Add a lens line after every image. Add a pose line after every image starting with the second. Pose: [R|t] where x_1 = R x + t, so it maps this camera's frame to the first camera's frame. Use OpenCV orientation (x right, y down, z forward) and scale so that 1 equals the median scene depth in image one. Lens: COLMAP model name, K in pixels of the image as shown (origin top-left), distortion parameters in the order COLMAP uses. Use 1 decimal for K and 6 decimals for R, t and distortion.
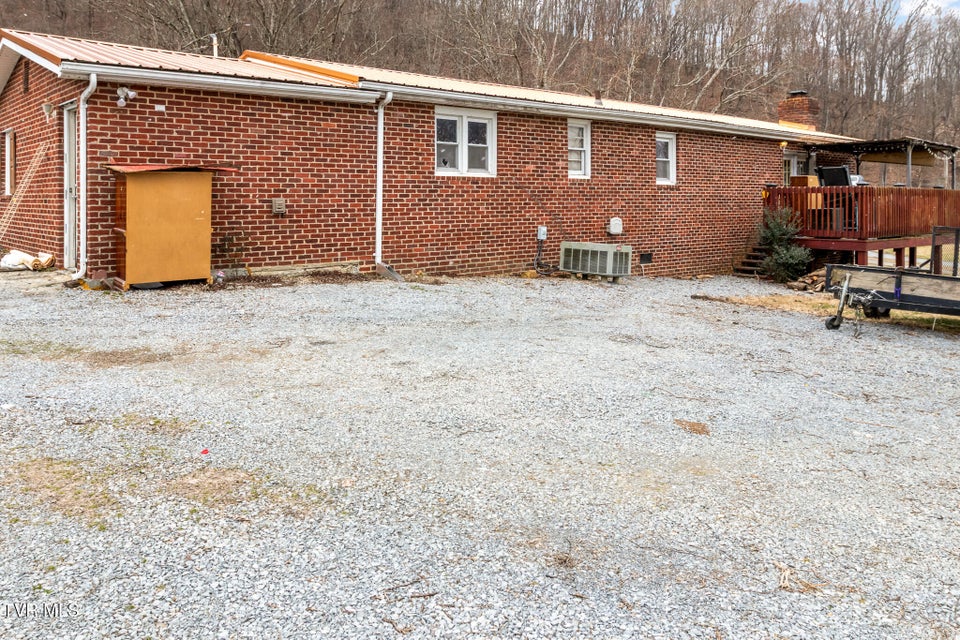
lens RADIAL K [[742.2, 0, 480.0], [0, 742.2, 320.0], [0, 0, 1]] dist [-0.006185, 0.009029]
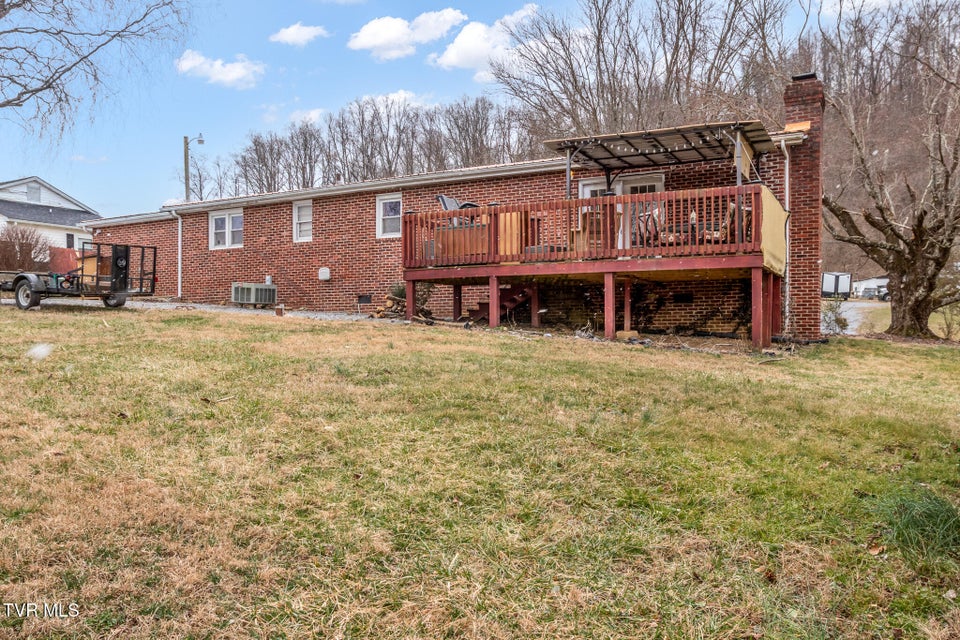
lens RADIAL K [[742.2, 0, 480.0], [0, 742.2, 320.0], [0, 0, 1]] dist [-0.006185, 0.009029]
pose [[0.385807, -0.029553, -0.922106, 1.681560], [-0.140822, 0.985888, -0.090517, 0.038520], [0.911769, 0.164775, 0.376201, 0.869826]]
